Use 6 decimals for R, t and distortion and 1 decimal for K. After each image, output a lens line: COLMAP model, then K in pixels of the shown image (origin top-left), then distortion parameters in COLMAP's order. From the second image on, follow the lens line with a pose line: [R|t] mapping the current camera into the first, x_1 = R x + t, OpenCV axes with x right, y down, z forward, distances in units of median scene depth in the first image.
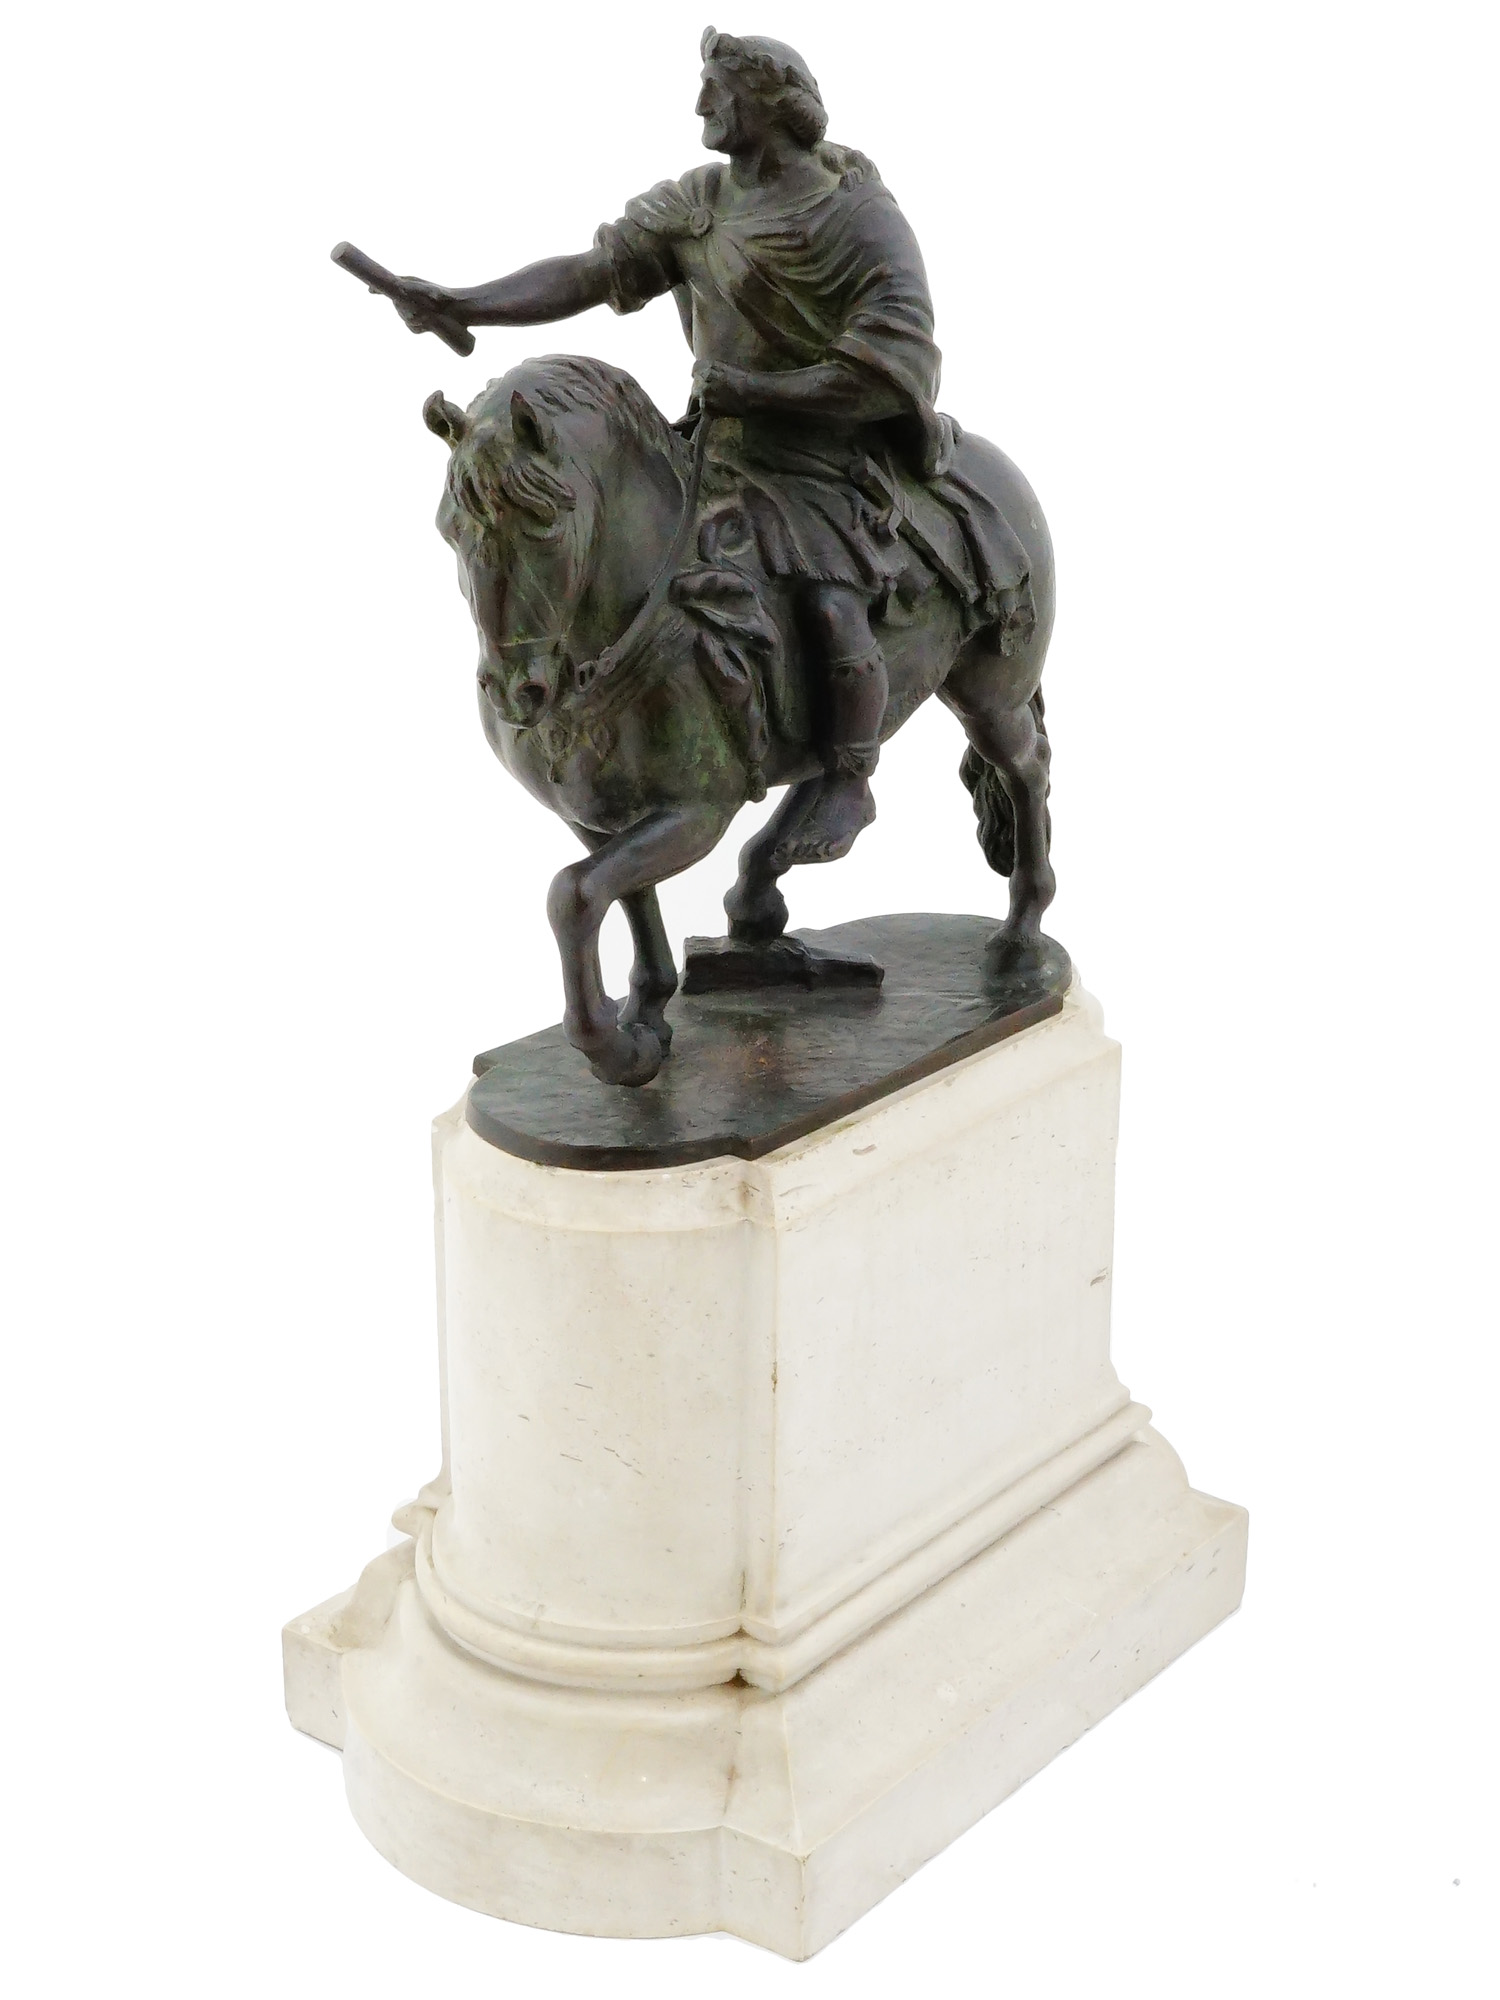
lens RADIAL K [[1558.7, 0, 748.6], [0, 1558.7, 1005.3], [0, 0, 1]] dist [-0.006080, -0.005676]
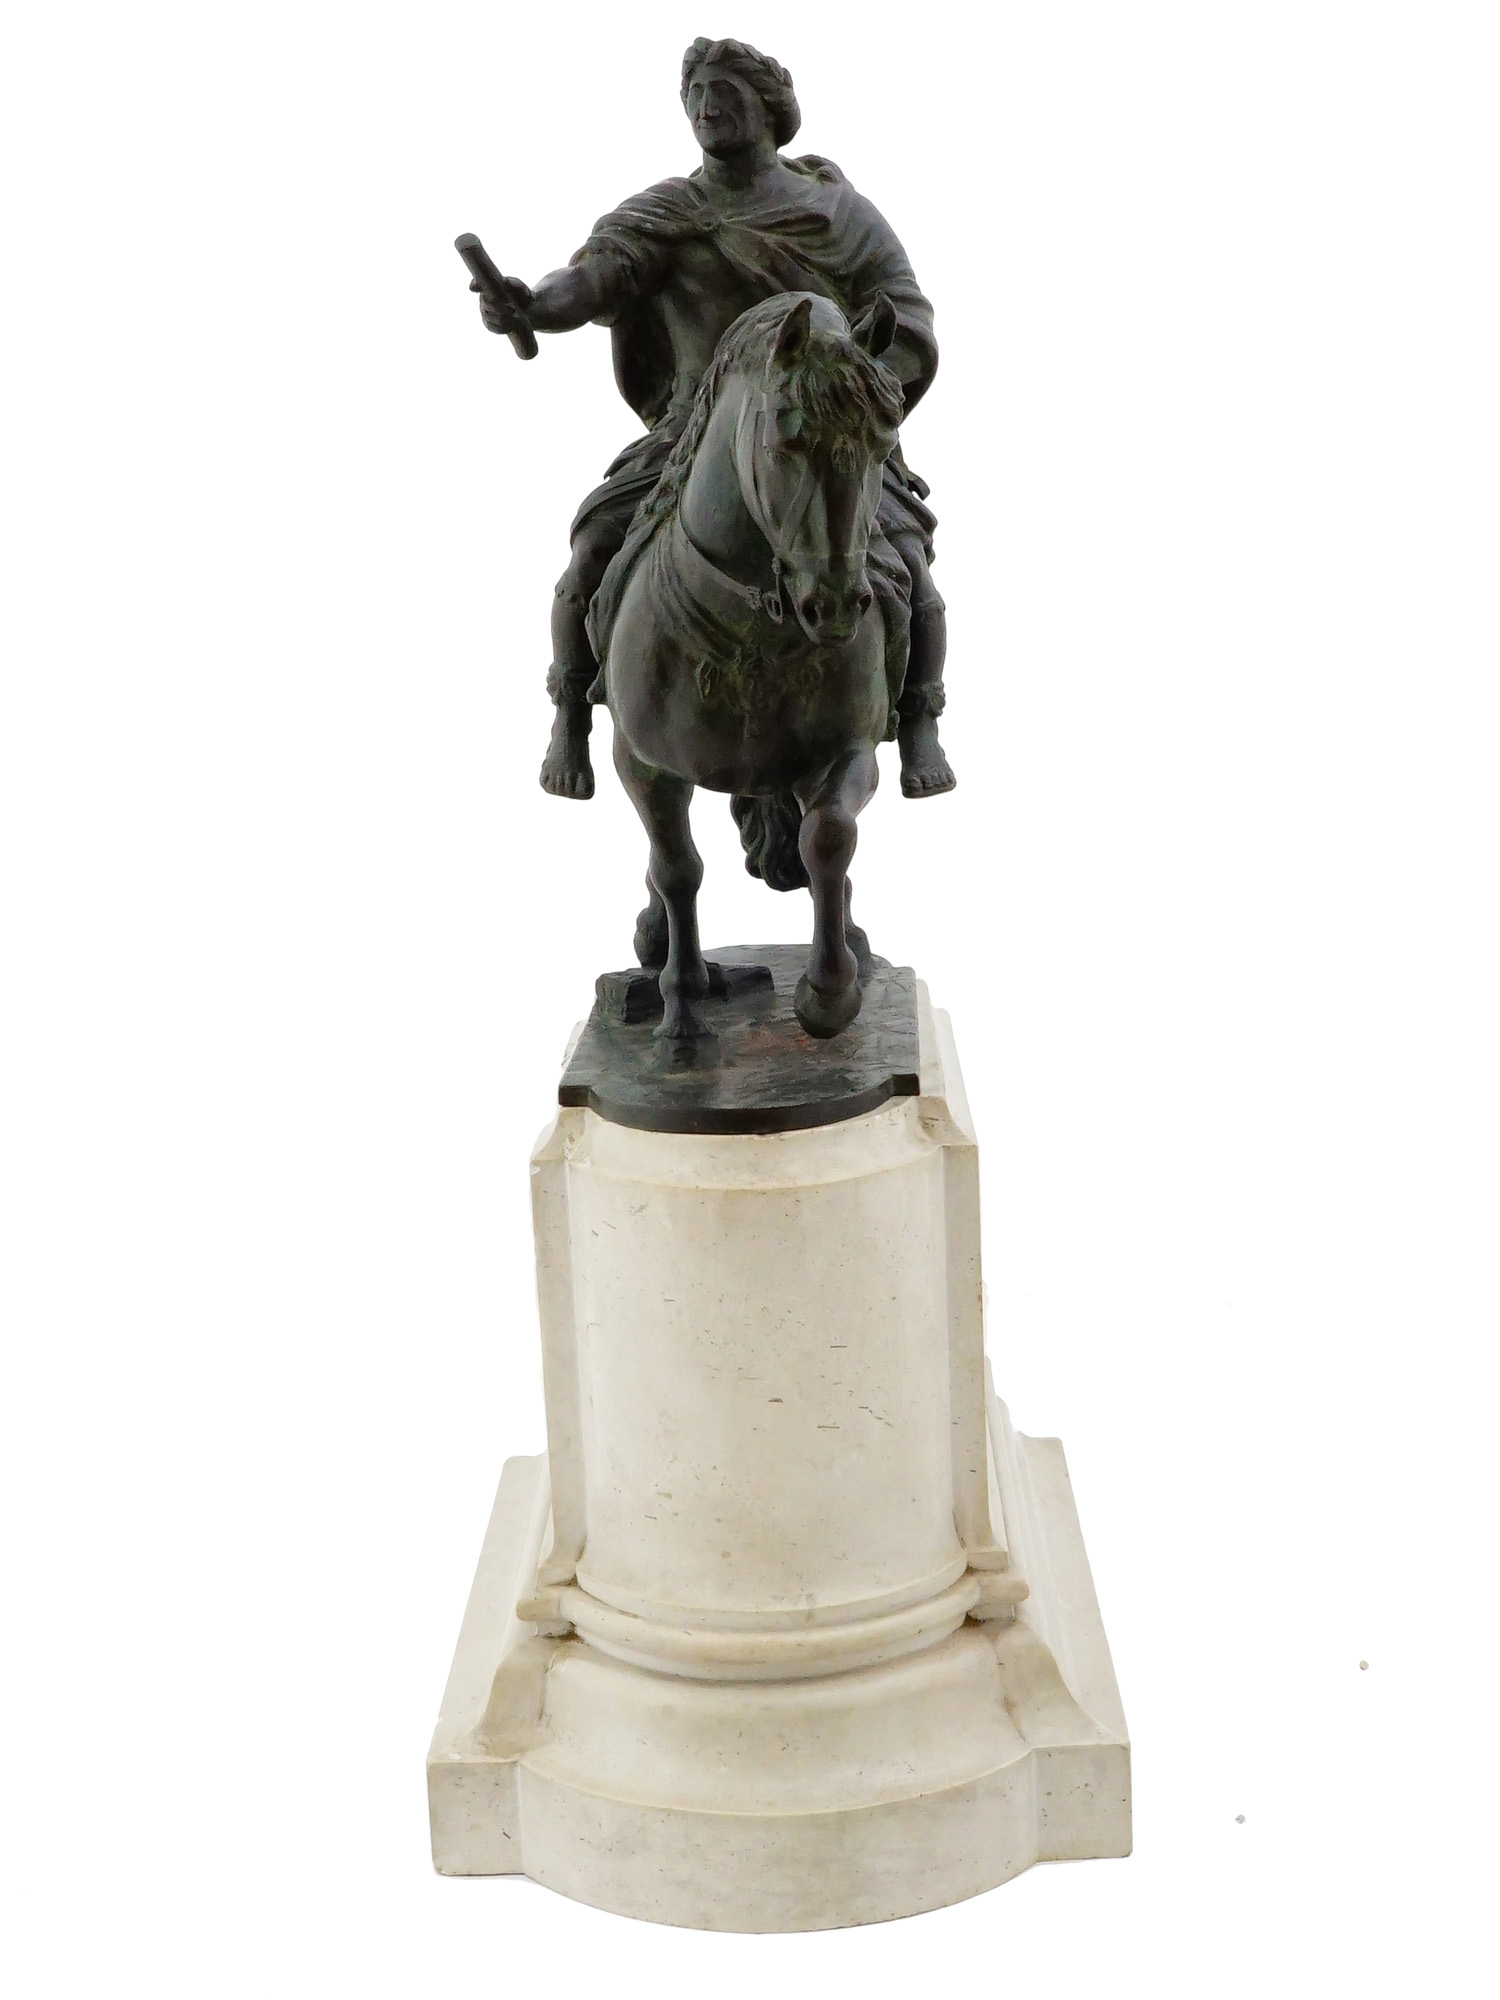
lens RADIAL K [[1491.7, 0, 758.6], [0, 1491.7, 1001.6], [0, 0, 1]] dist [-0.008159, 0.002598]
pose [[0.934237, -0.206232, 0.290980, -0.367299], [0.227408, 0.972955, -0.040547, 0.054158], [-0.274749, 0.104052, 0.955869, 0.075156]]
